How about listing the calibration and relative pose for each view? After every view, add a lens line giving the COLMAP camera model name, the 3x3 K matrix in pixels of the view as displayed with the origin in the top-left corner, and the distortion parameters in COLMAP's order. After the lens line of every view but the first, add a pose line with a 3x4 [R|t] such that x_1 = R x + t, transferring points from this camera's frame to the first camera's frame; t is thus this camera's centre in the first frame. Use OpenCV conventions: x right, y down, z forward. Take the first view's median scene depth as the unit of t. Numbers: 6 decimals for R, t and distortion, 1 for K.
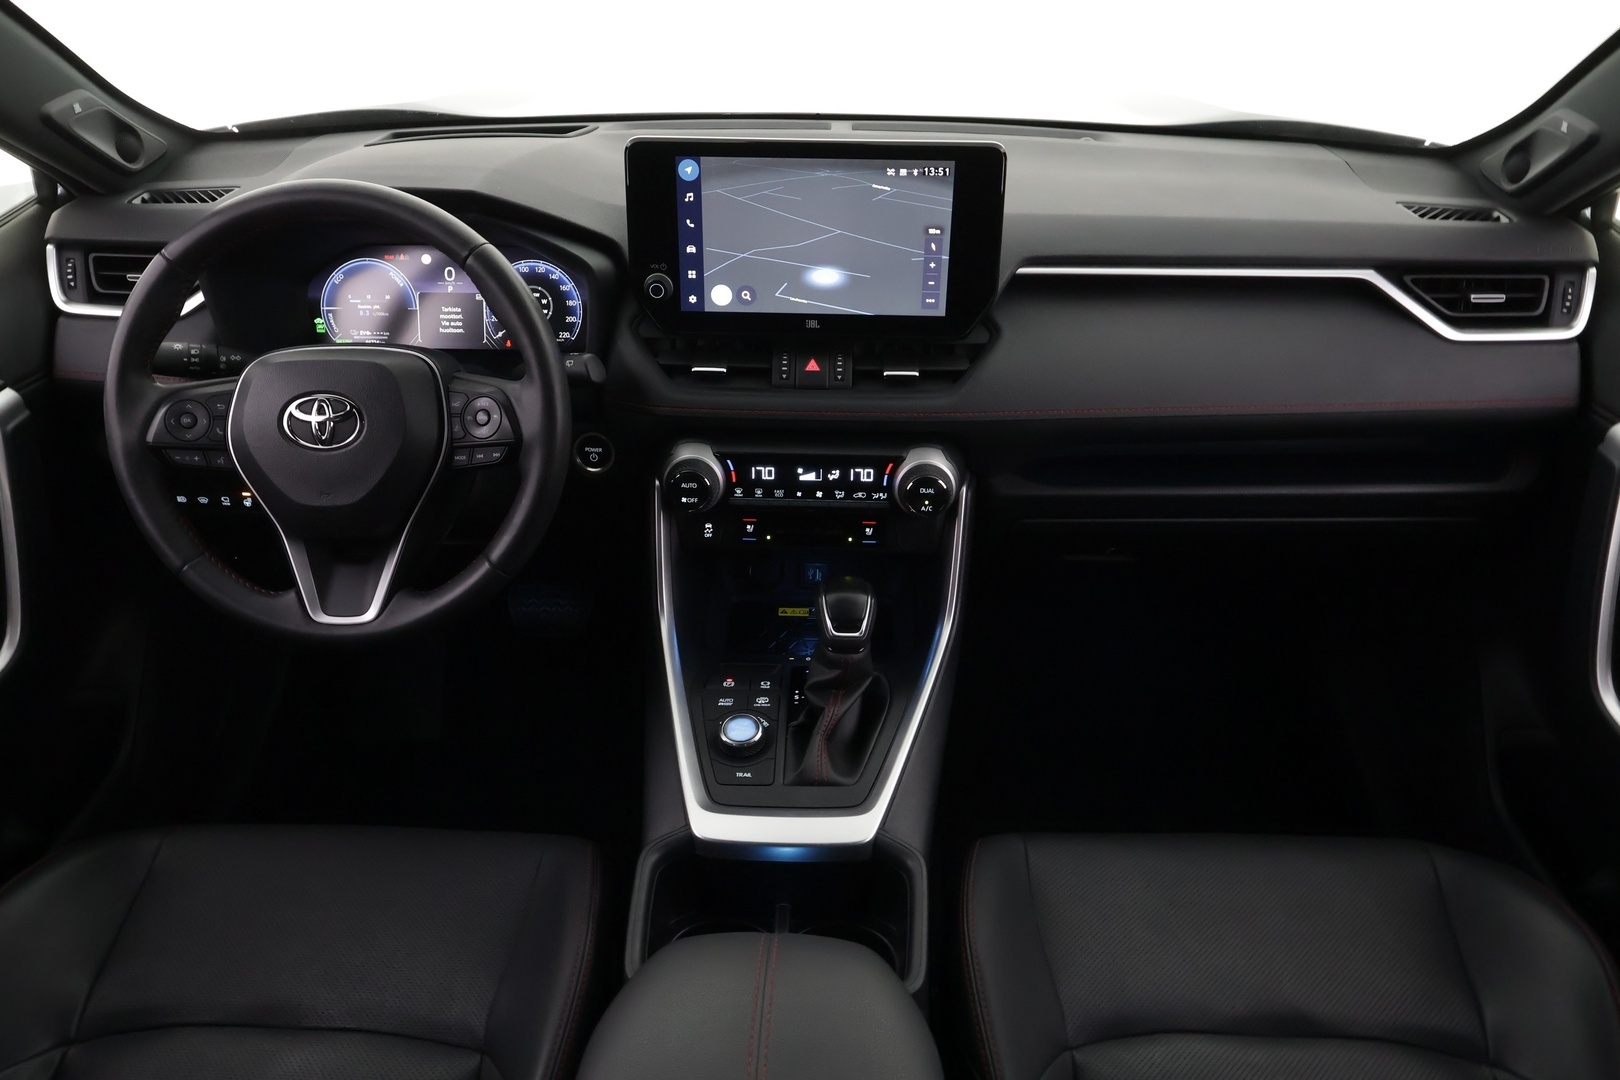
lens RADIAL K [[1189.2, 0, 810.0], [0, 1189.2, 540.0], [0, 0, 1]] dist [-0.006468, -0.002227]
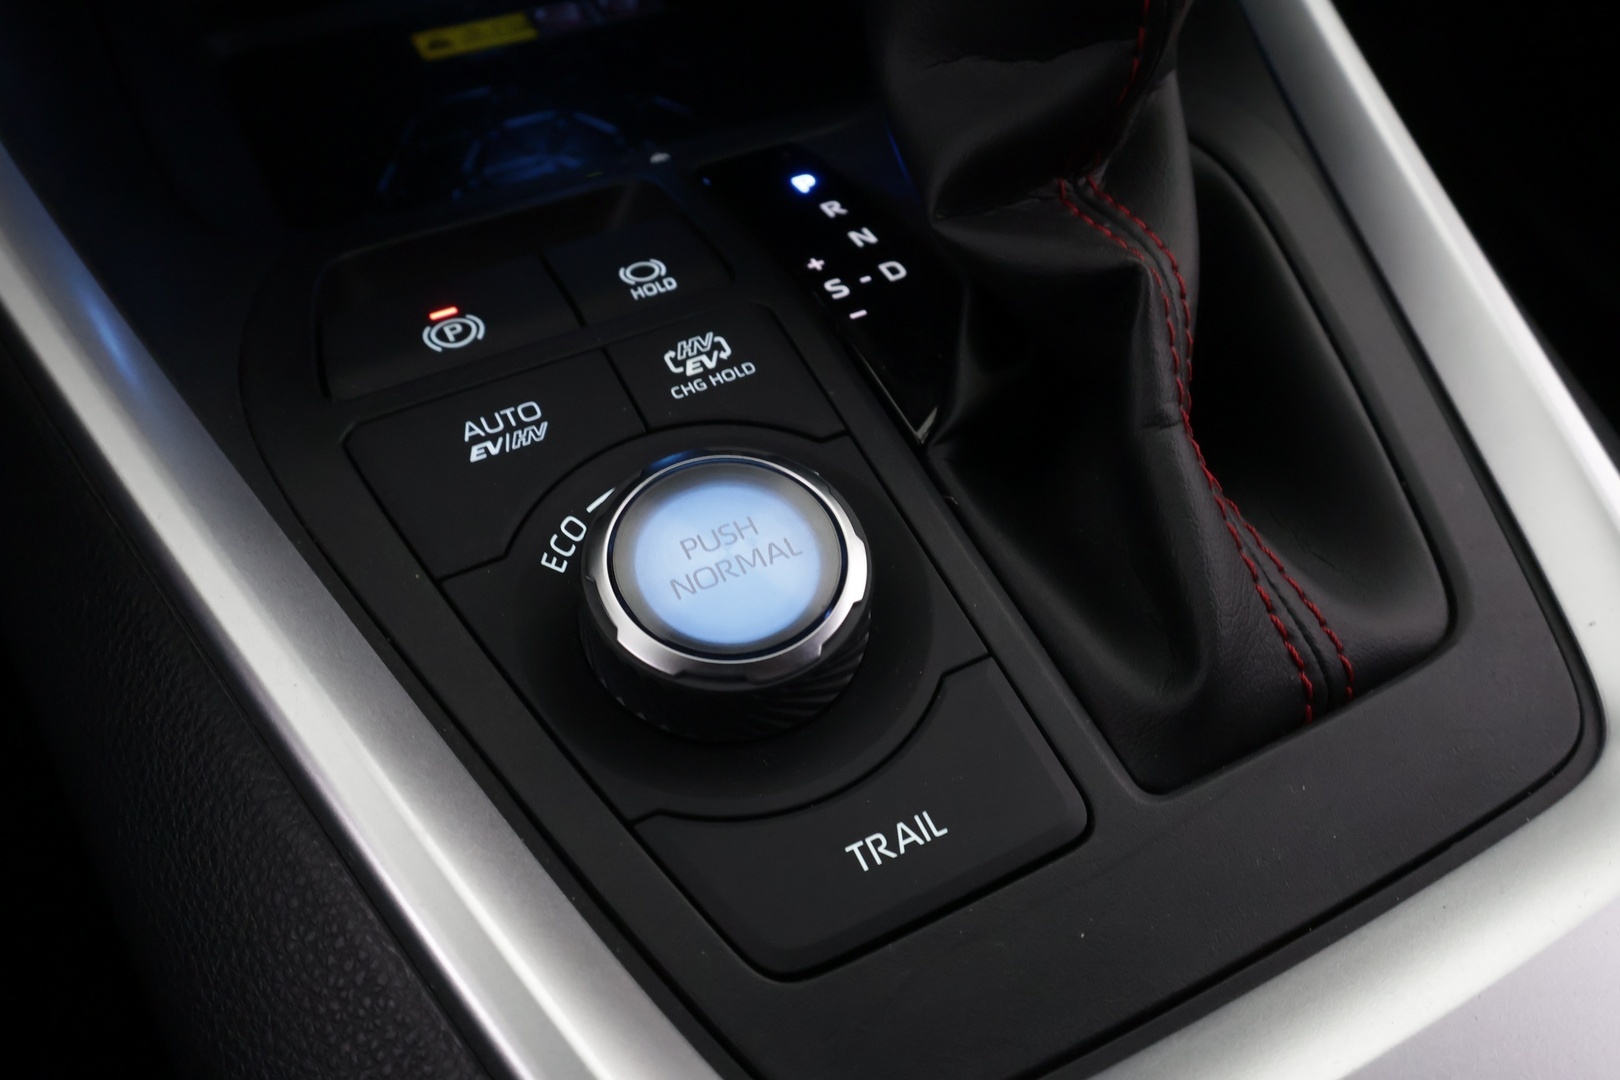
lens RADIAL K [[1306.5, 0, 810.0], [0, 1306.5, 540.0], [0, 0, 1]] dist [0.010135, 0.003724]
pose [[0.875027, -0.353287, 0.330932, -0.097724], [0.240621, 0.910637, 0.335918, 0.095694], [-0.420034, -0.214309, 0.881841, 0.794159]]
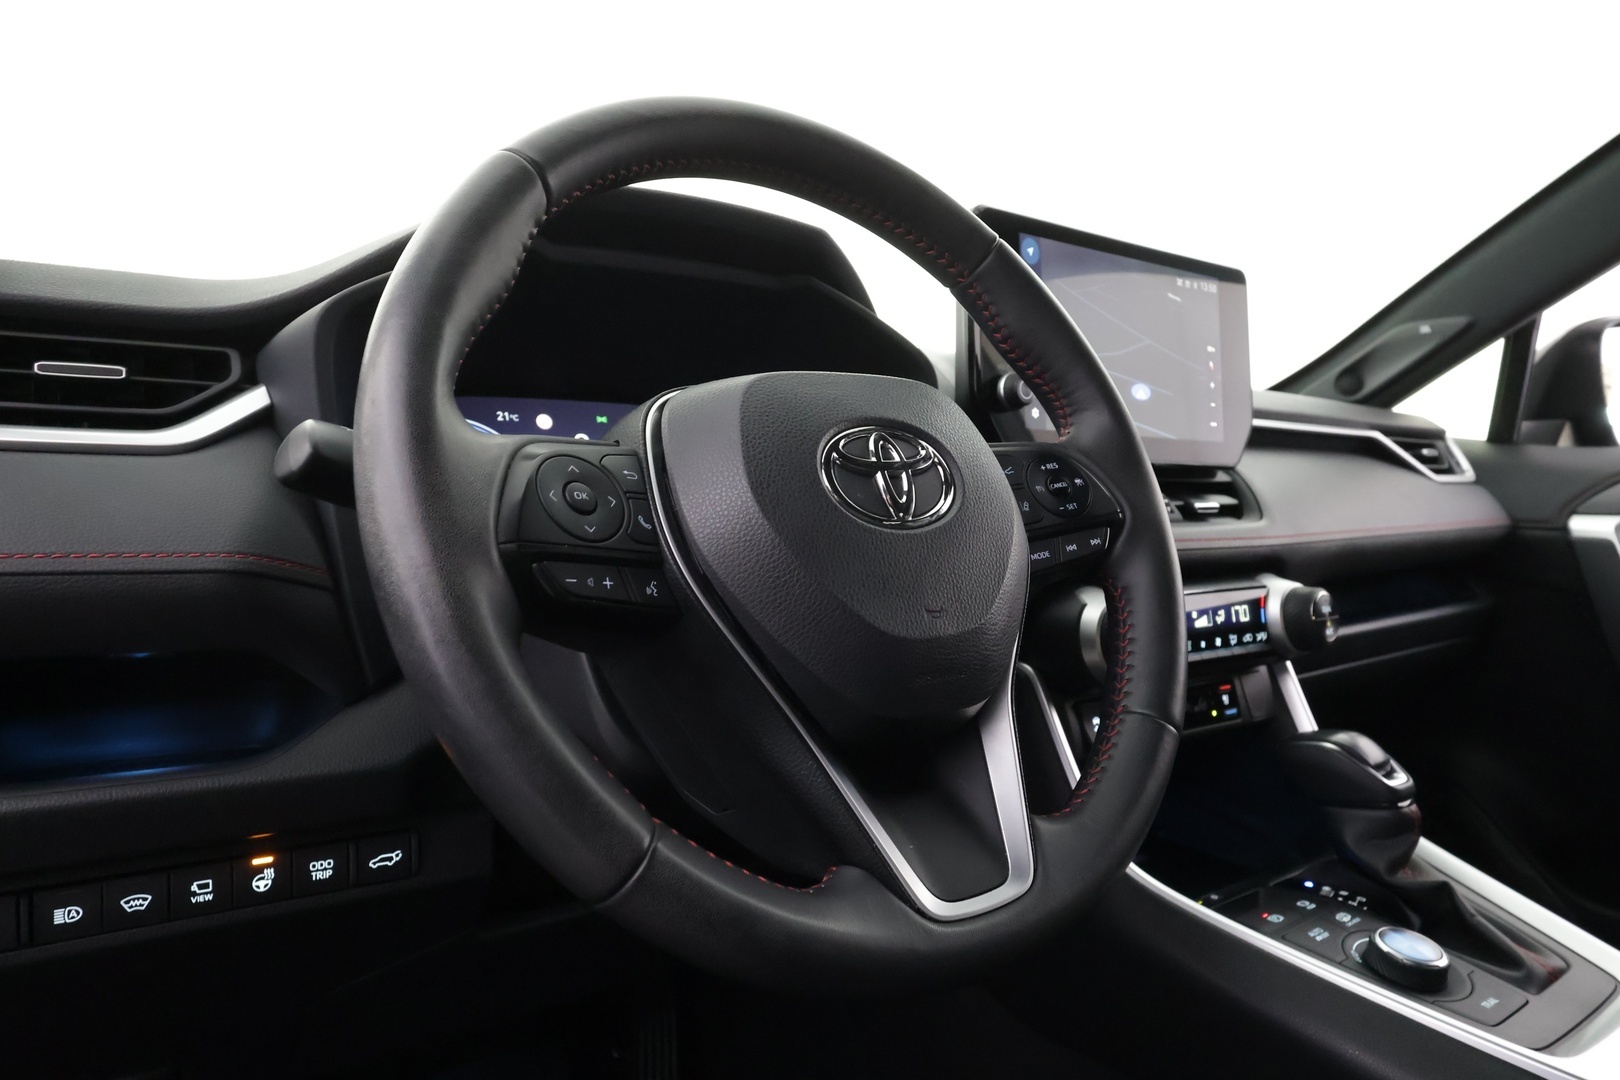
lens RADIAL K [[1020.2, 0, 810.0], [0, 1020.2, 540.0], [0, 0, 1]] dist [-0.002228, -0.000497]
pose [[0.790210, -0.028046, 0.612194, -0.607768], [0.300862, 0.888038, -0.347664, 0.053634], [-0.533901, 0.458914, 0.710174, 0.640007]]
